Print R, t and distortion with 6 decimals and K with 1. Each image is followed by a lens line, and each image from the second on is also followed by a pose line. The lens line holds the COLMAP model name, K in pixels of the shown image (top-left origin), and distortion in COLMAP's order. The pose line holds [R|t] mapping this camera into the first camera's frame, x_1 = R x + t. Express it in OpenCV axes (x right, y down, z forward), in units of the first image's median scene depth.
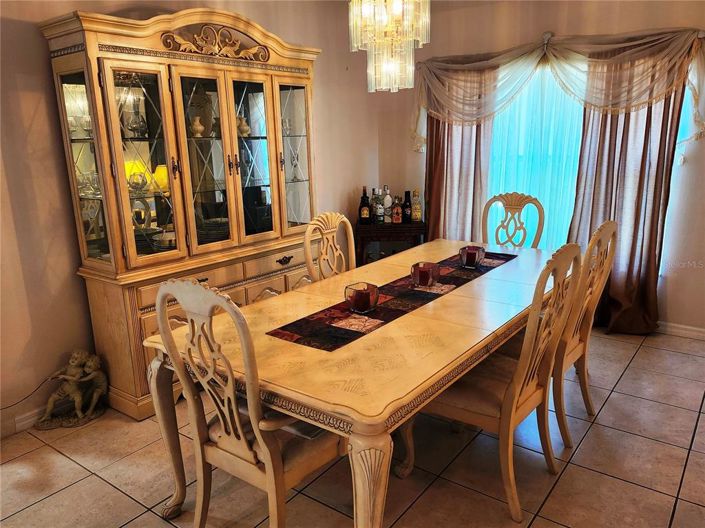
lens RADIAL K [[548.1, 0, 353.7], [0, 548.1, 270.4], [0, 0, 1]] dist [0.004828, -0.009094]
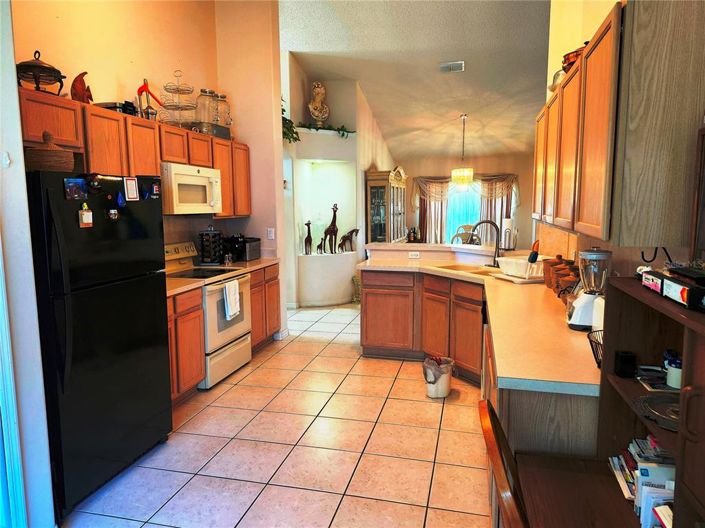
lens RADIAL K [[485.7, 0, 350.7], [0, 485.7, 261.6], [0, 0, 1]] dist [0.018770, -0.007820]
pose [[0.932745, -0.025180, 0.359657, -1.357784], [0.070492, 0.991042, -0.113431, 0.335846], [-0.353579, 0.131155, 0.926164, -1.290161]]
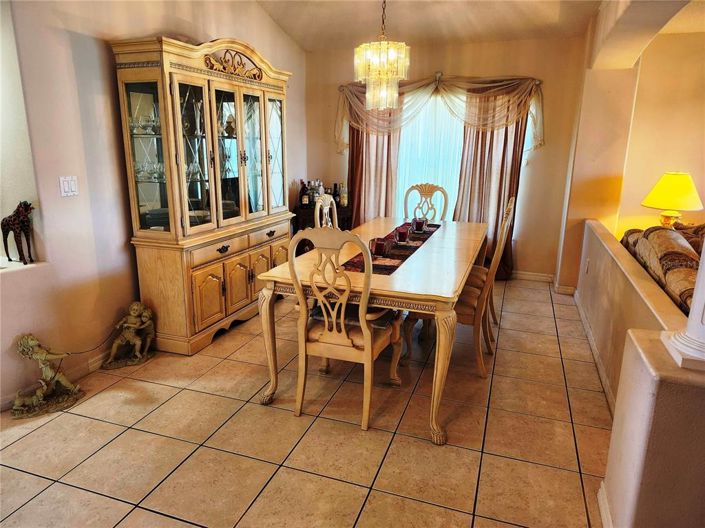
lens RADIAL K [[485.7, 0, 351.1], [0, 485.7, 262.5], [0, 0, 1]] dist [0.018770, -0.007820]
pose [[0.955386, -0.037533, 0.292965, -0.303139], [0.036905, 0.999289, 0.007675, 0.052125], [-0.293045, 0.003480, 0.956092, -0.172688]]
